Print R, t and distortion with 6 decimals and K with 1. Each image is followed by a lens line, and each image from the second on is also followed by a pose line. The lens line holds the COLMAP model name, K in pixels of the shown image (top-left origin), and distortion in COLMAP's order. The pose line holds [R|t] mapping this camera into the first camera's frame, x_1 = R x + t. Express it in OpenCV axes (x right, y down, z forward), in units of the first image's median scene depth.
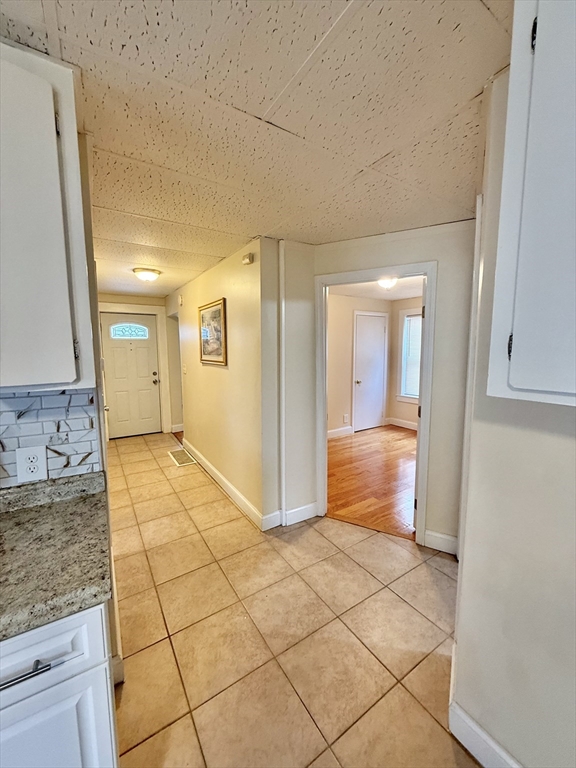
lens RADIAL K [[305.2, 0, 287.4], [0, 305.2, 381.6], [0, 0, 1]] dist [-0.000767, -0.000378]
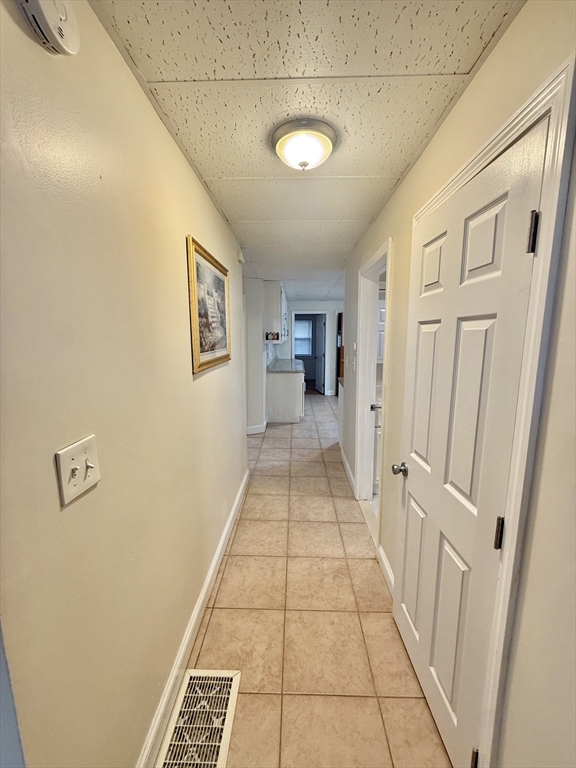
lens RADIAL K [[305.2, 0, 287.4], [0, 305.2, 381.6], [0, 0, 1]] dist [-0.000767, -0.000378]
pose [[-0.826566, -0.078333, 0.557362, -0.687411], [0.069099, 0.968654, 0.238610, -0.157201], [-0.558582, 0.235740, -0.795244, 1.399705]]
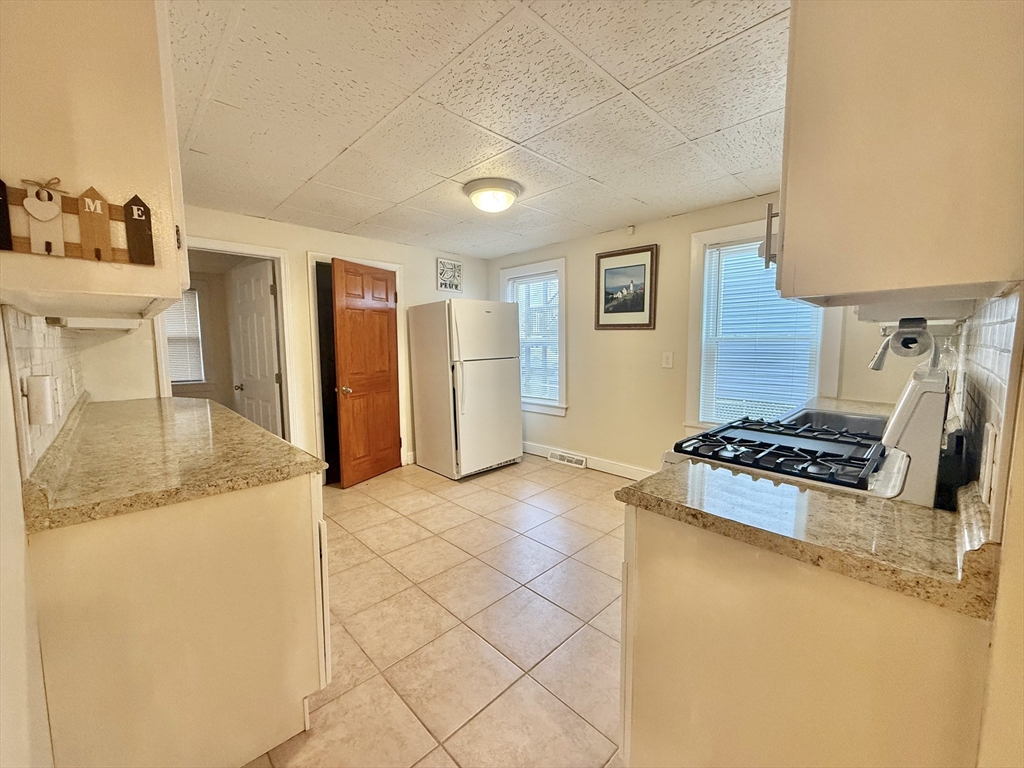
lens RADIAL K [[407.0, 0, 508.9], [0, 407.0, 384.4], [0, 0, 1]] dist [-0.000767, -0.000378]
pose [[-0.979828, 0.028663, -0.197779, 0.015173], [-0.013004, 0.978419, 0.206222, 0.008025], [0.199421, 0.204634, -0.958309, 0.503796]]
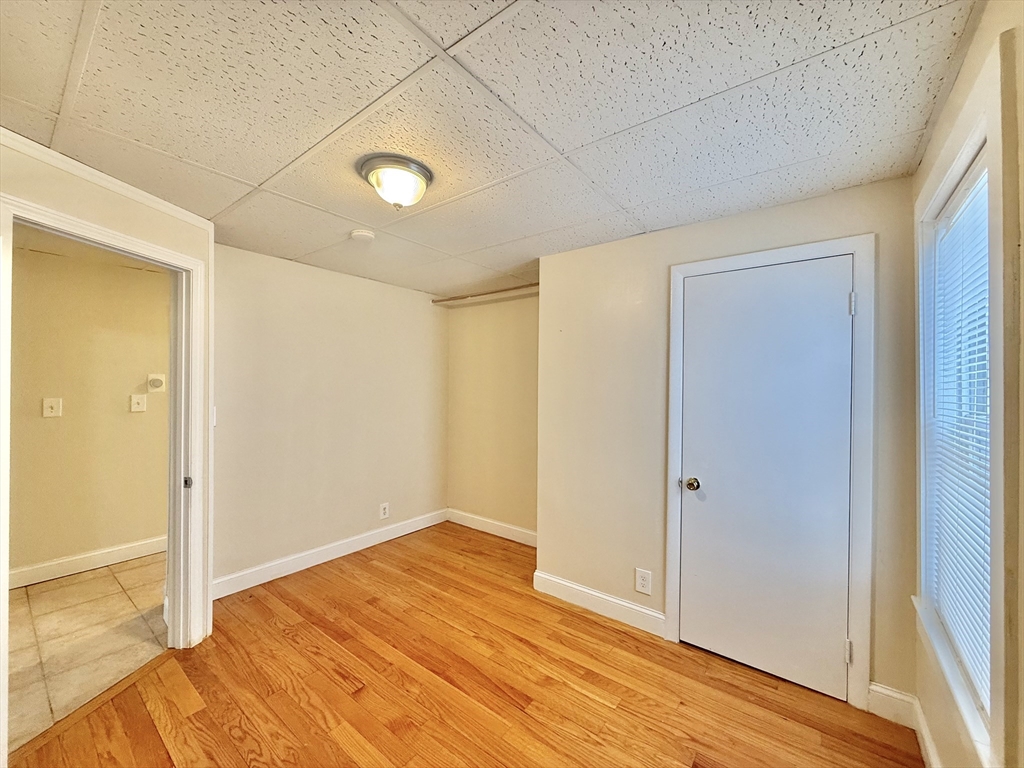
lens RADIAL K [[407.0, 0, 508.9], [0, 407.0, 384.4], [0, 0, 1]] dist [-0.000767, -0.000378]
pose [[0.331906, 0.010108, -0.943258, 0.907402], [-0.118649, 0.992449, -0.031114, -0.105764], [0.935821, 0.122244, 0.330599, 1.080495]]
